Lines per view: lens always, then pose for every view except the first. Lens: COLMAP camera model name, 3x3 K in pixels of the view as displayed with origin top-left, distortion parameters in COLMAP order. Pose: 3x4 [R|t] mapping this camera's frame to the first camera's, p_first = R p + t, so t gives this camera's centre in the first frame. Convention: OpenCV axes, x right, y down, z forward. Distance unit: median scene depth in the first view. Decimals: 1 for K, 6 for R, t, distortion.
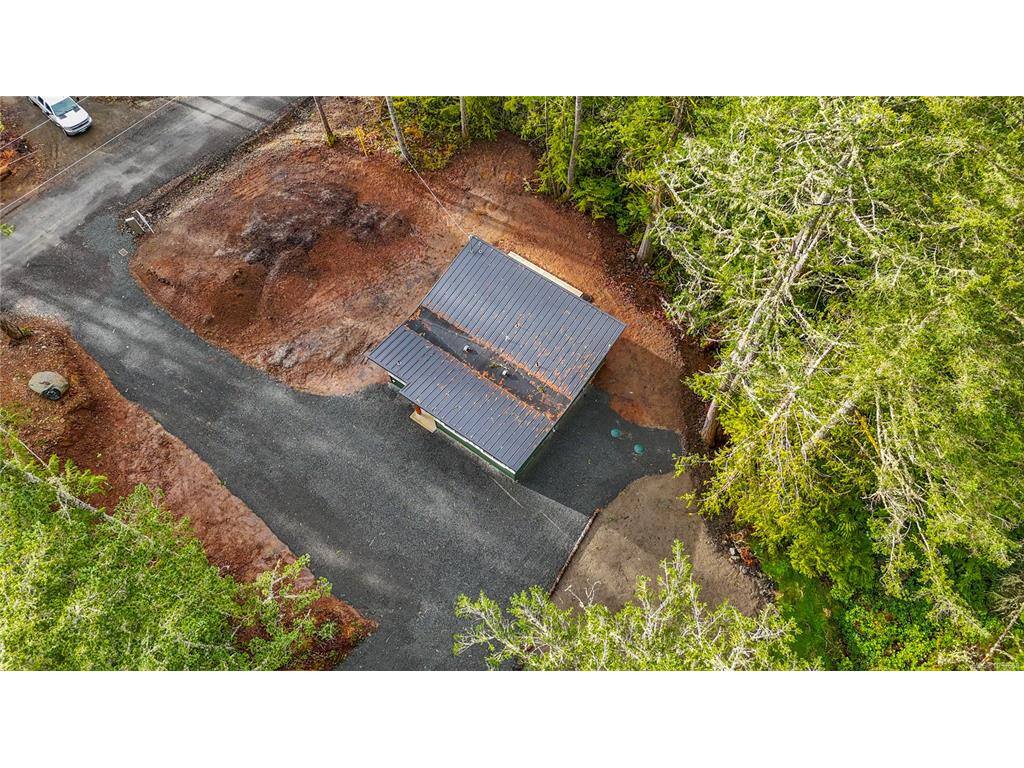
lens RADIAL K [[726.1, 0, 521.6], [0, 726.1, 390.1], [0, 0, 1]] dist [0.028784, -0.004771]
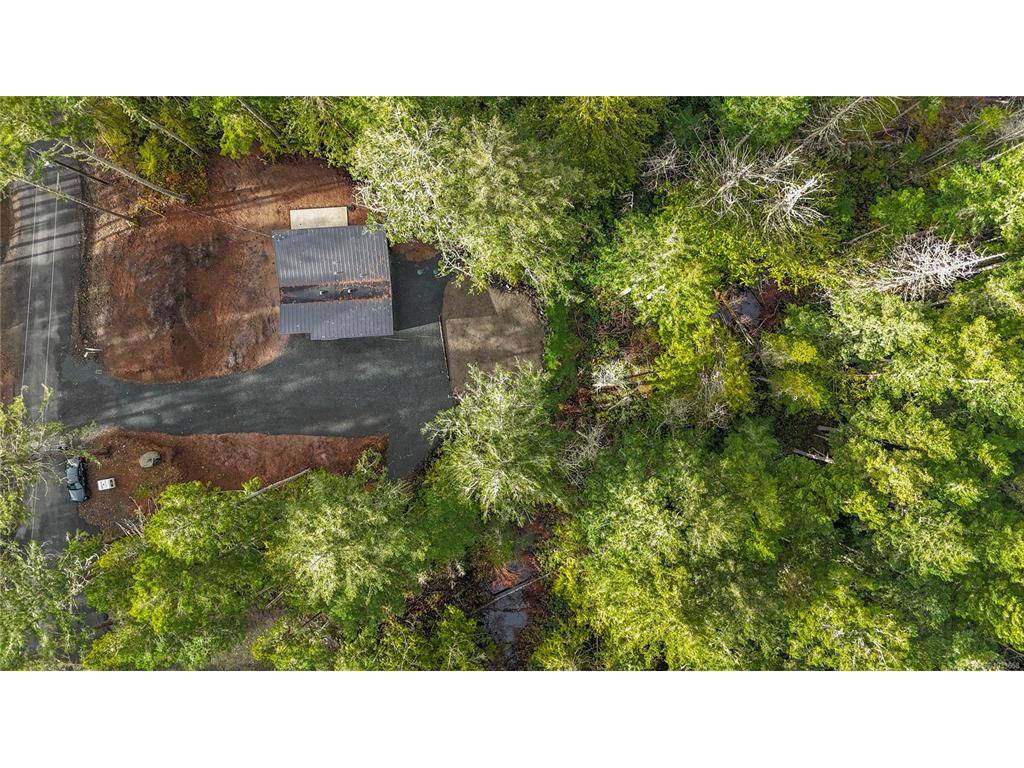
lens RADIAL K [[726.1, 0, 510.5], [0, 726.1, 387.8], [0, 0, 1]] dist [0.028784, -0.004771]
pose [[0.776362, -0.630125, -0.014310, 0.137571], [0.567723, 0.689255, 0.450131, -0.379017], [-0.273776, -0.357588, 0.892848, -0.652583]]
